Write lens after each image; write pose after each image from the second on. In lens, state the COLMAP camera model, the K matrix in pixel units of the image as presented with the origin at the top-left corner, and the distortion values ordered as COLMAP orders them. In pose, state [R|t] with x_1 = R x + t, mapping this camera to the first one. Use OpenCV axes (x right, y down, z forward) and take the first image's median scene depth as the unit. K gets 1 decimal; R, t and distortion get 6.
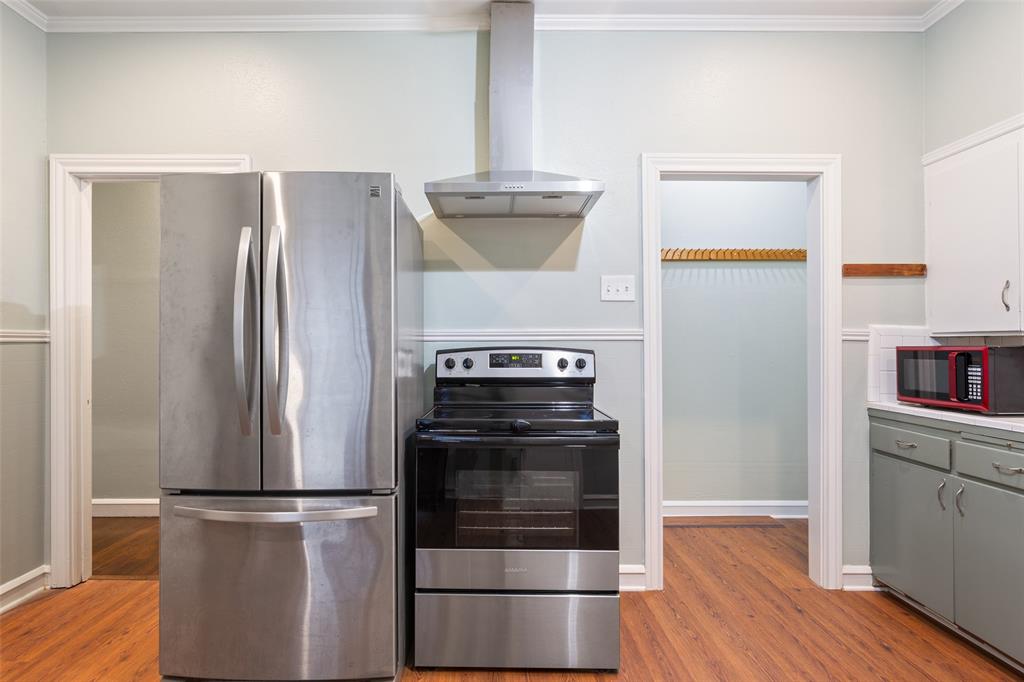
lens RADIAL K [[524.1, 0, 461.7], [0, 524.1, 340.5], [0, 0, 1]] dist [-0.013253, 0.005212]
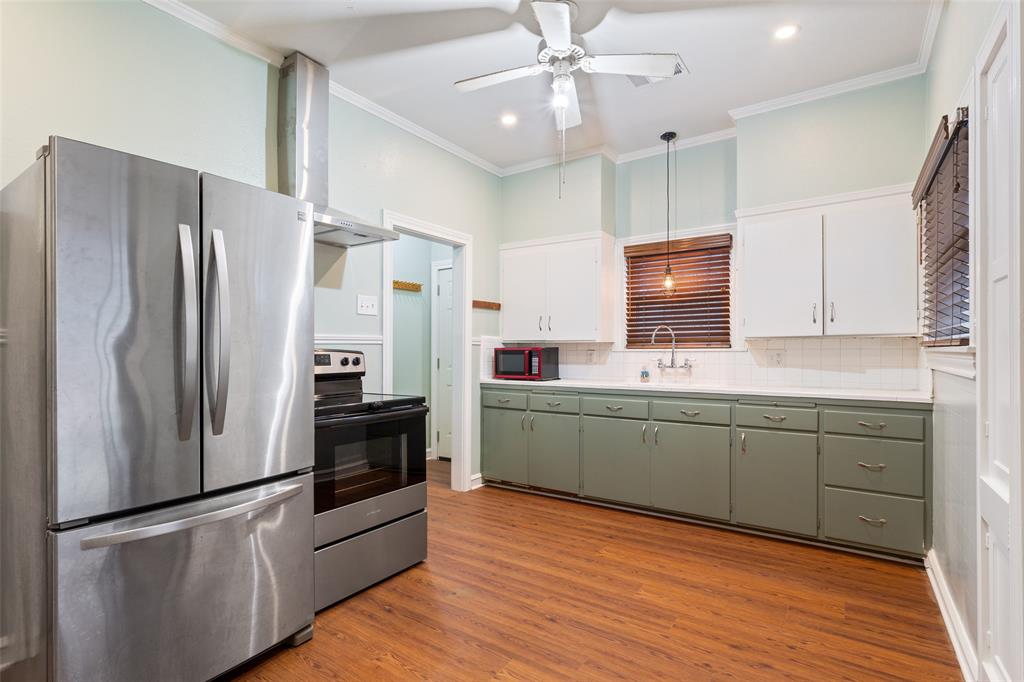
lens RADIAL K [[492.6, 0, 488.8], [0, 492.6, 349.3], [0, 0, 1]] dist [0.001459, -0.000808]
pose [[0.585697, -0.003683, 0.810522, -0.572457], [-0.004688, 0.999958, 0.007931, 0.002025], [-0.810517, -0.008445, 0.585655, 0.005605]]
